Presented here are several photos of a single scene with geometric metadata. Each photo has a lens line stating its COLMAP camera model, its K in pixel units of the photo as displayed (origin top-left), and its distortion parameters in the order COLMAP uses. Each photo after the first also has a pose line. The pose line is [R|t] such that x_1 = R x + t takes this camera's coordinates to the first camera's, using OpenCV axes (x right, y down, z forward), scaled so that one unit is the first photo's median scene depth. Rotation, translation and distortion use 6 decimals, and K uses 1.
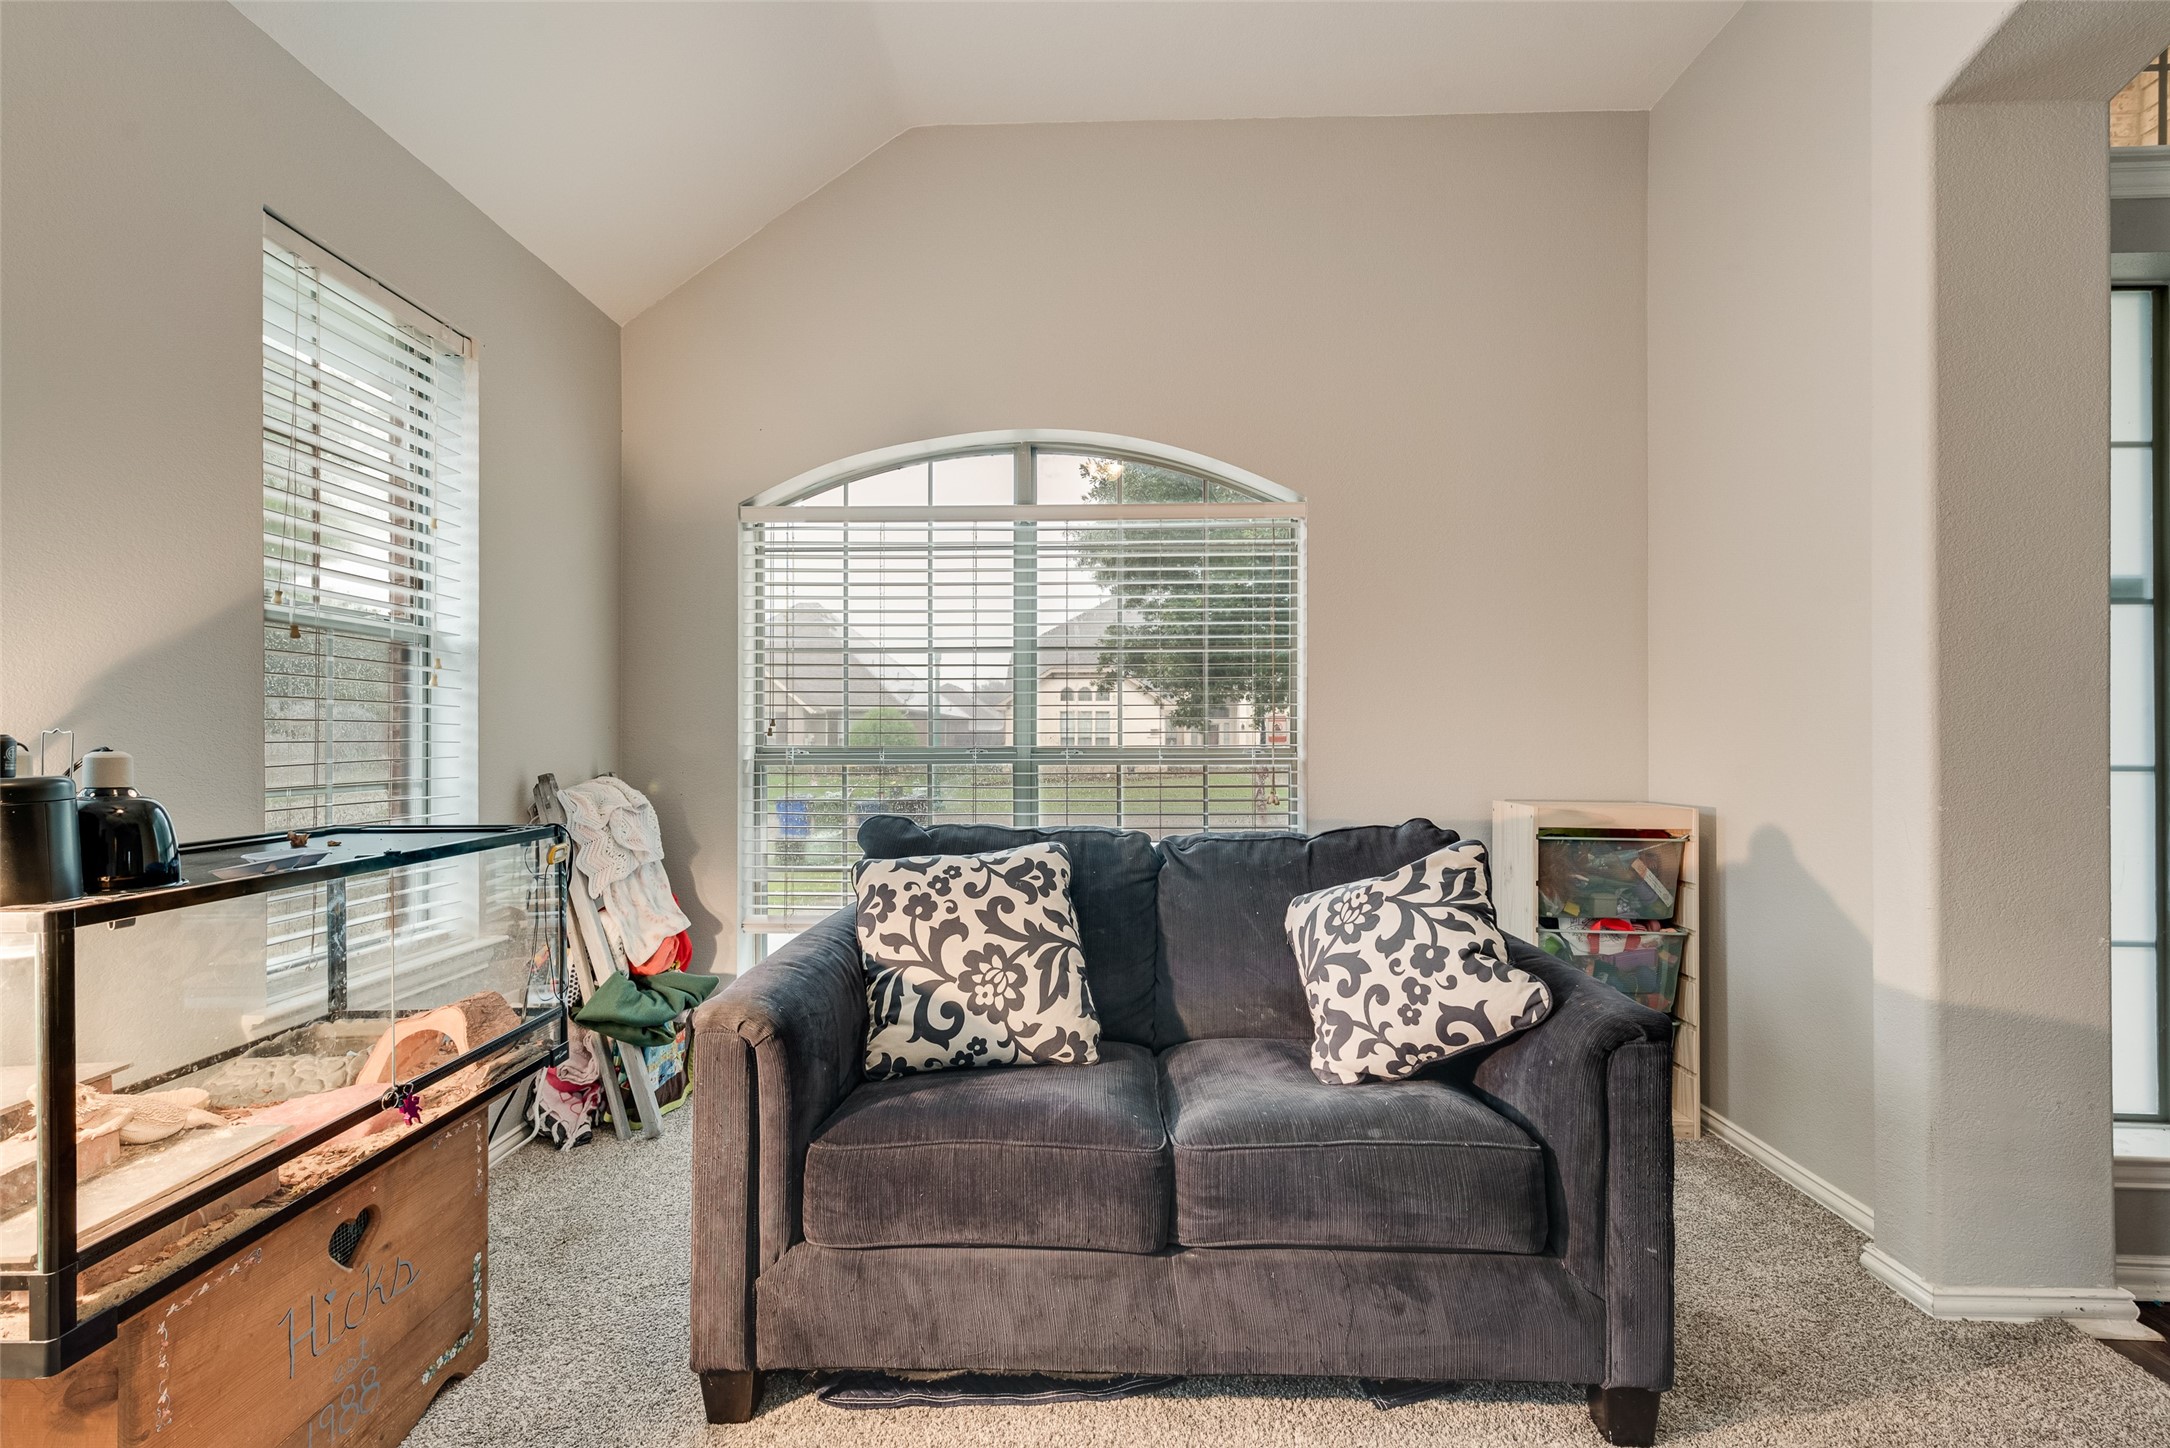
lens RADIAL K [[853.6, 0, 1088.5], [0, 853.6, 738.6], [0, 0, 1]] dist [0.012333, -0.000003]
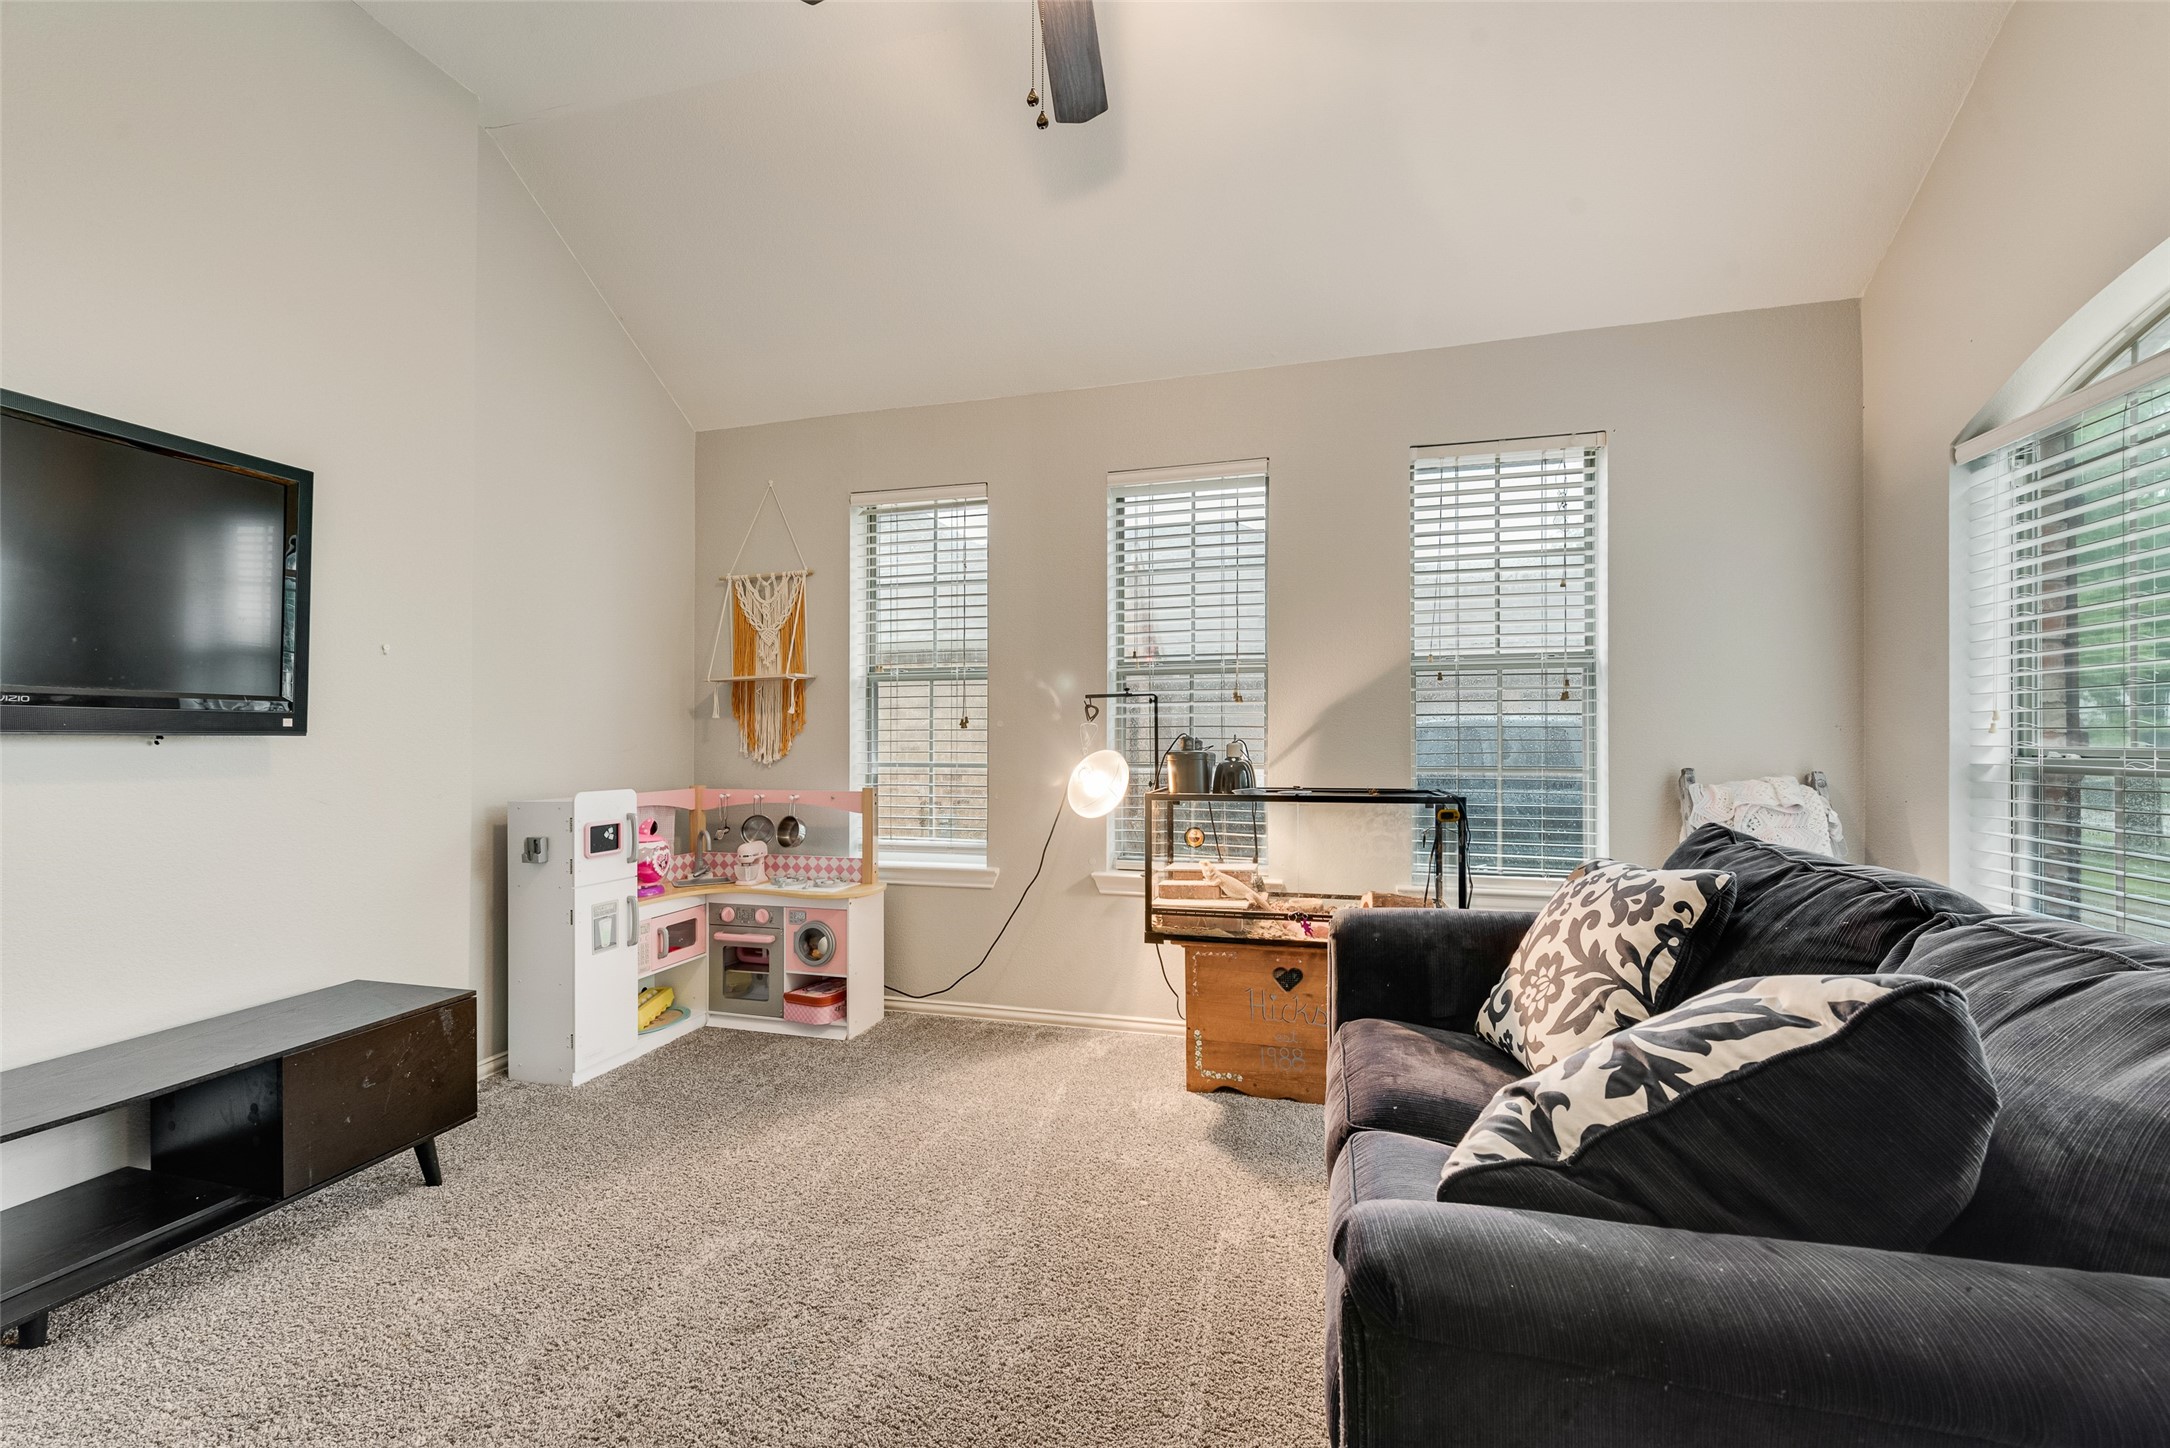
lens RADIAL K [[853.6, 0, 1088.5], [0, 853.6, 738.6], [0, 0, 1]] dist [0.012333, -0.000003]
pose [[-0.200383, -0.004173, -0.979709, 0.928115], [0.003149, 0.999983, -0.004904, 0.007482], [0.979713, -0.004068, -0.200366, 0.692453]]
